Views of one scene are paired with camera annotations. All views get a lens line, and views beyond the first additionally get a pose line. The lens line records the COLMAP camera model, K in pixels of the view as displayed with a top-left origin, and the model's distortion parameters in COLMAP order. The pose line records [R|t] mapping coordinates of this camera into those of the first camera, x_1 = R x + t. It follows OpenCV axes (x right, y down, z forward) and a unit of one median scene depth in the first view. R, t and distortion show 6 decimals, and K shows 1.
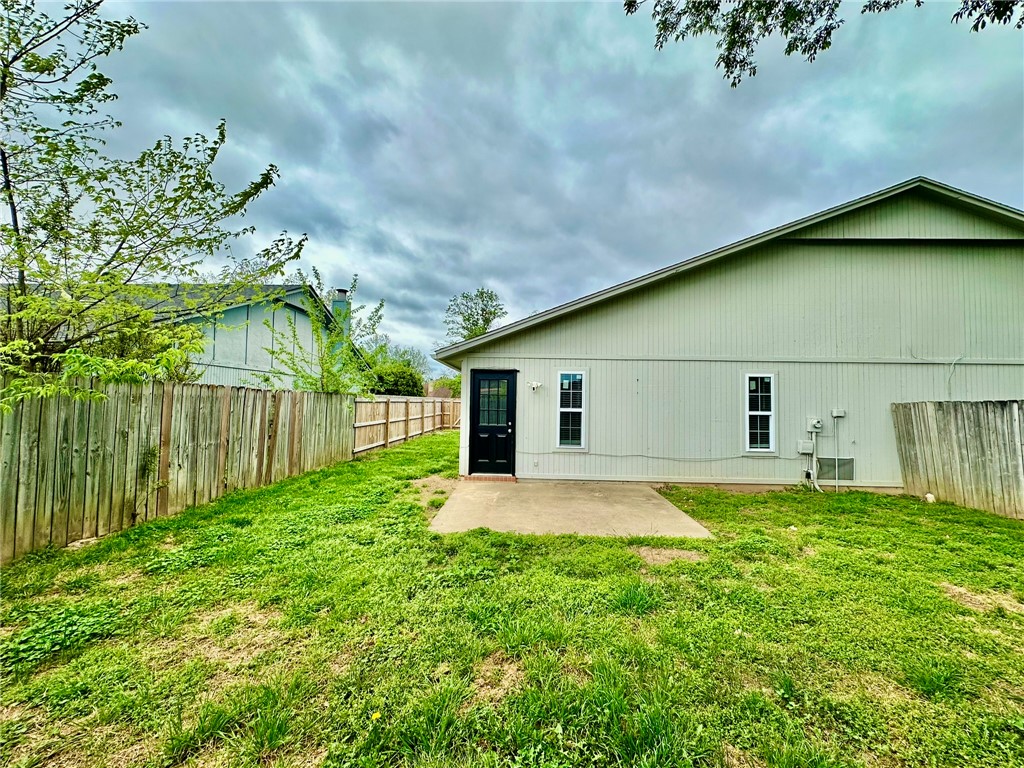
lens RADIAL K [[406.6, 0, 515.3], [0, 406.6, 384.1], [0, 0, 1]] dist [-0.005469, 0.000338]
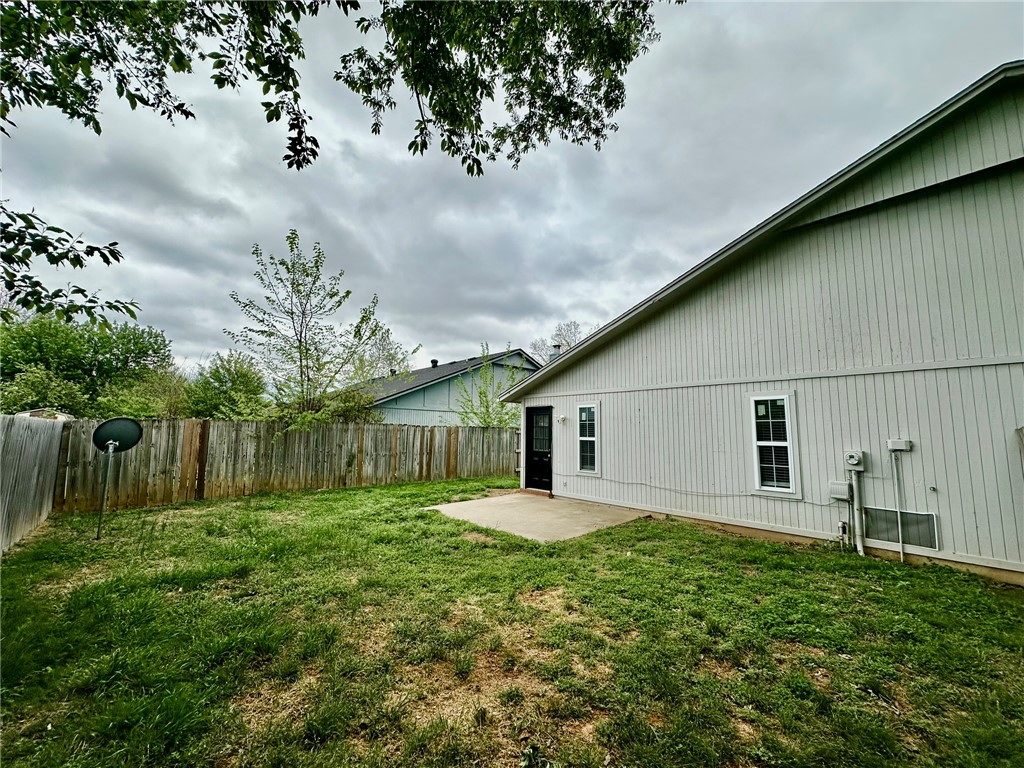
lens RADIAL K [[406.6, 0, 506.9], [0, 406.6, 387.8], [0, 0, 1]] dist [-0.005469, 0.000338]
pose [[0.697229, -0.083883, -0.711924, 0.820729], [0.028210, 0.995571, -0.089677, 0.017207], [0.716294, 0.042442, 0.696507, 0.036143]]
